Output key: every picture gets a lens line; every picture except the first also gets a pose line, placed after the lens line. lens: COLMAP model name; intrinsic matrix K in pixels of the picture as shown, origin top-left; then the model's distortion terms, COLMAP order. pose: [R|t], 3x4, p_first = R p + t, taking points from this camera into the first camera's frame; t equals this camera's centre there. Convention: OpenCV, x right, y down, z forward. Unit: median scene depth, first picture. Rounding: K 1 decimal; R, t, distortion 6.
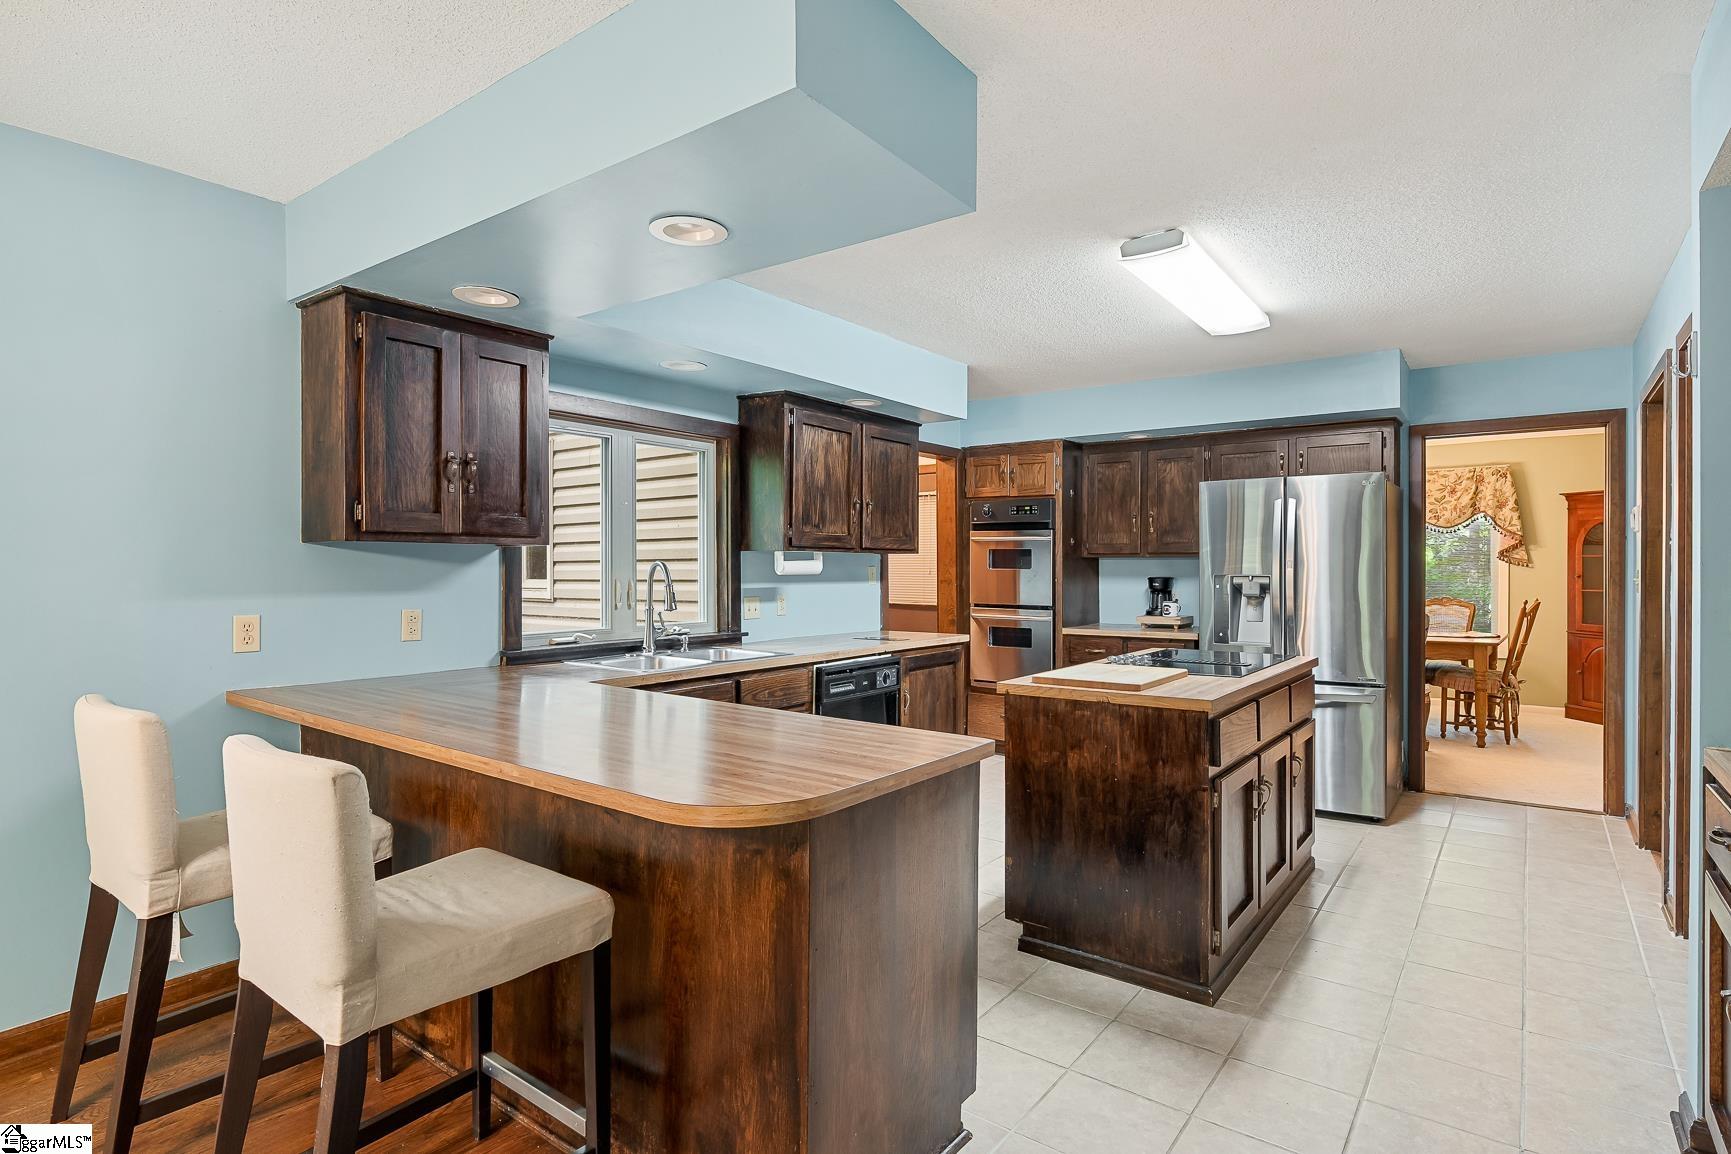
lens RADIAL K [[876.8, 0, 865.5], [0, 876.8, 577.0], [0, 0, 1]] dist [-0.000819, -0.000379]
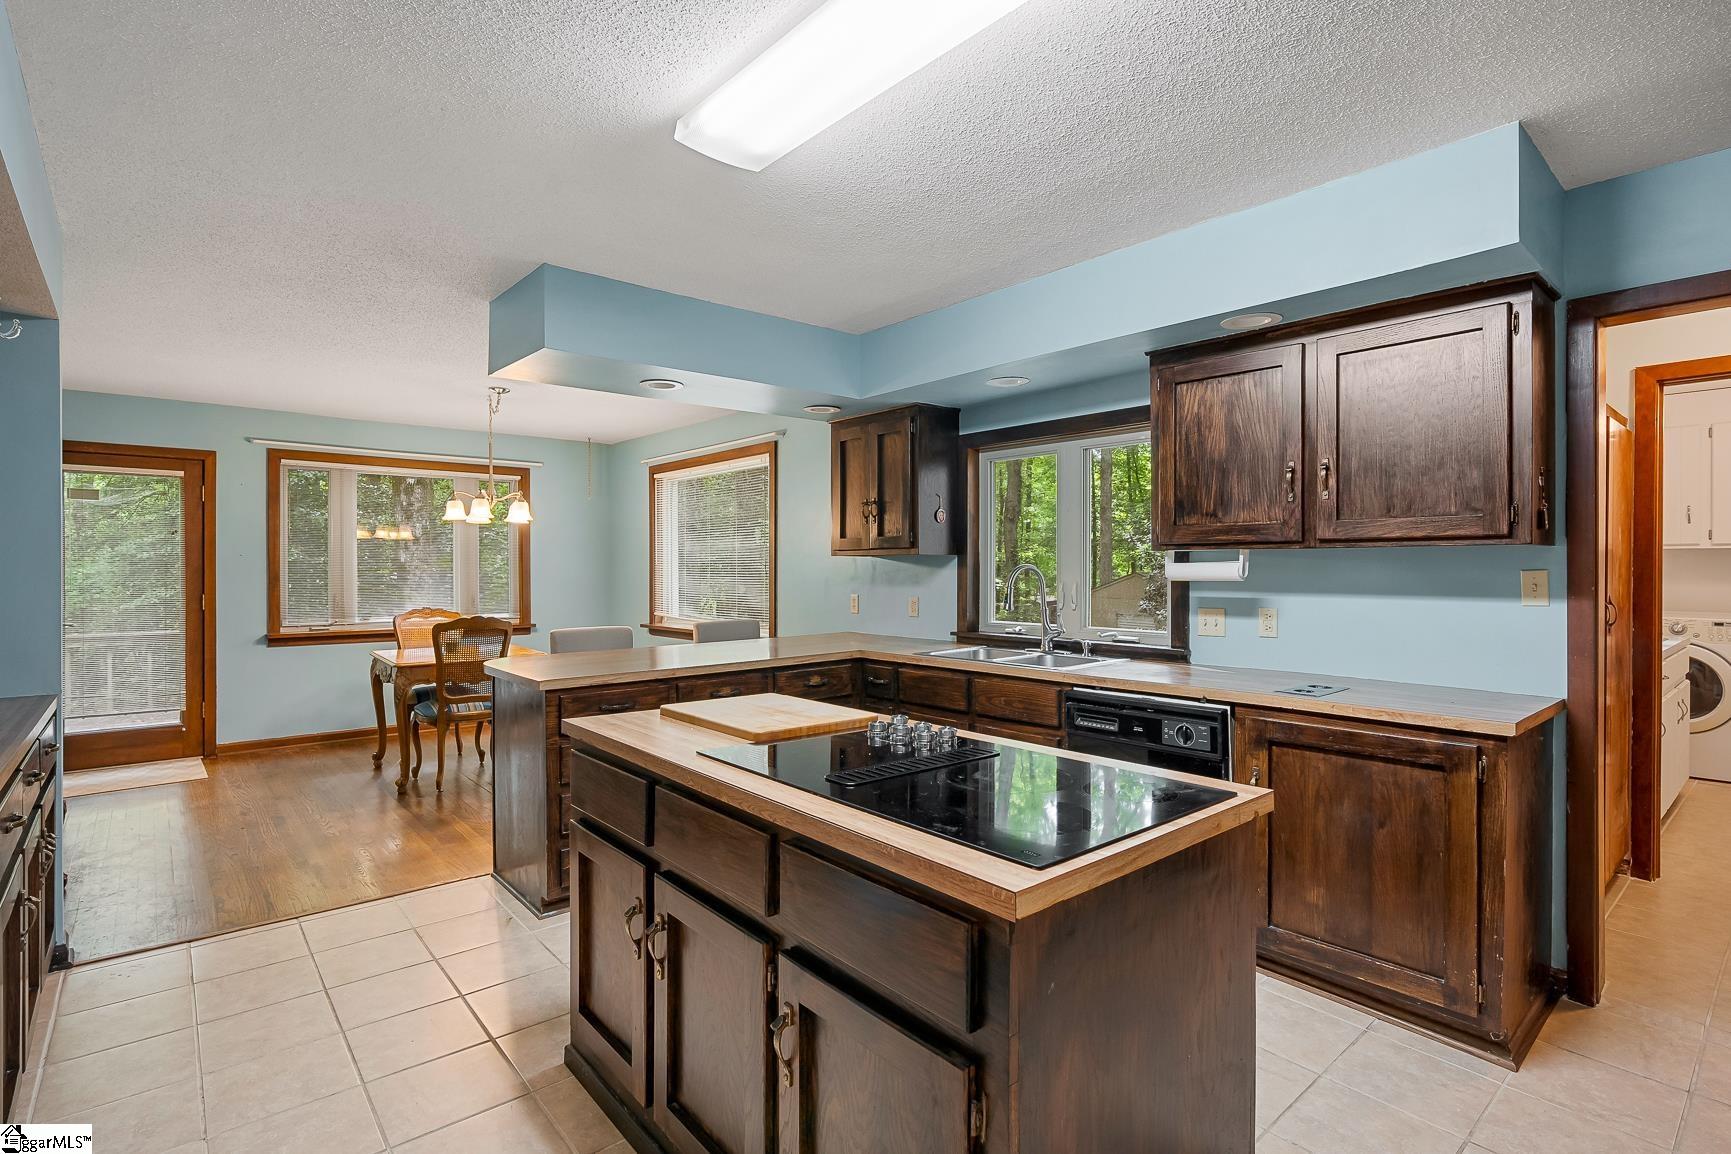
lens RADIAL K [[835.7, 0, 865.5], [0, 835.7, 577.0], [0, 0, 1]] dist [-0.000669, 0.000009]
pose [[-0.209109, 0.006856, -0.977868, 0.691539], [-0.014177, 0.999849, 0.010042, -0.009056], [0.977790, 0.015963, -0.208980, 0.876727]]
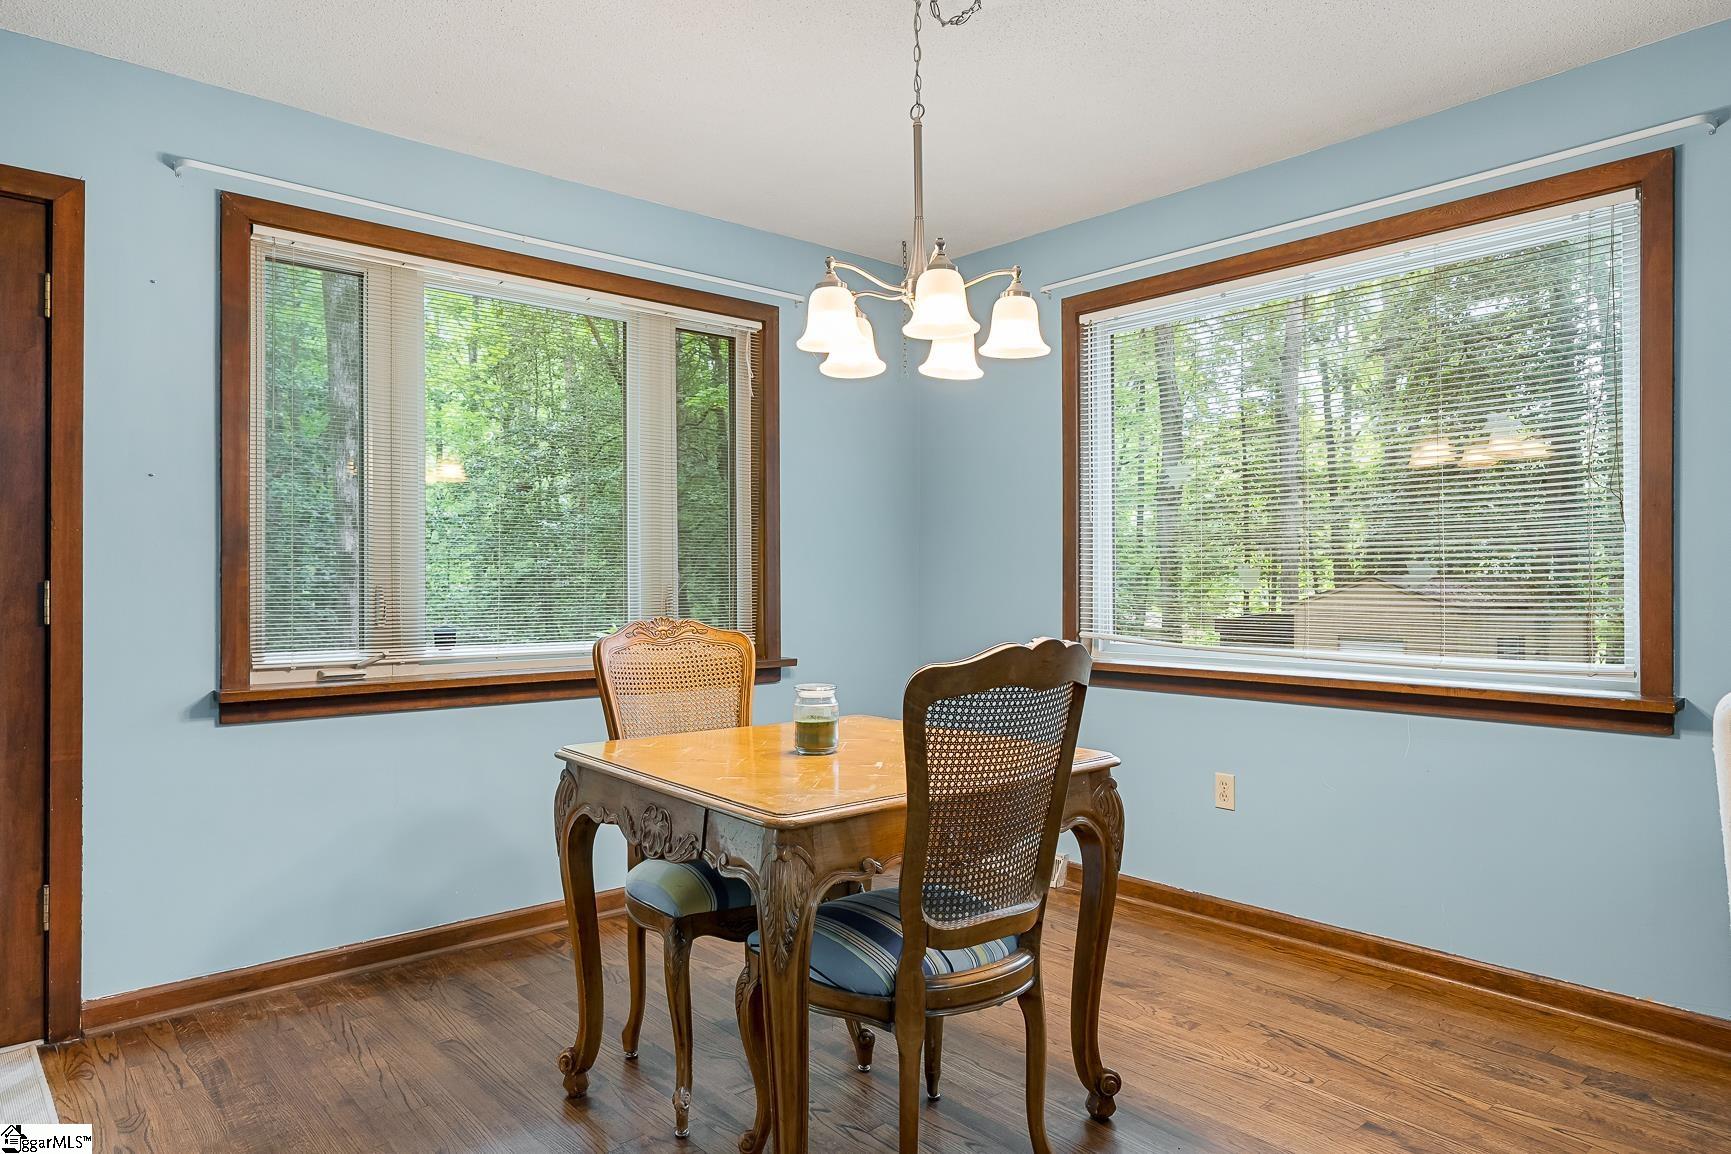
lens RADIAL K [[1074.6, 0, 867.7], [0, 1074.6, 584.6], [0, 0, 1]] dist [0.003845, 0.001633]
pose [[-0.189607, -0.000096, -0.981860, 0.543954], [-0.012981, 0.999913, 0.002409, 0.004044], [0.981774, 0.013203, -0.189592, 0.685601]]
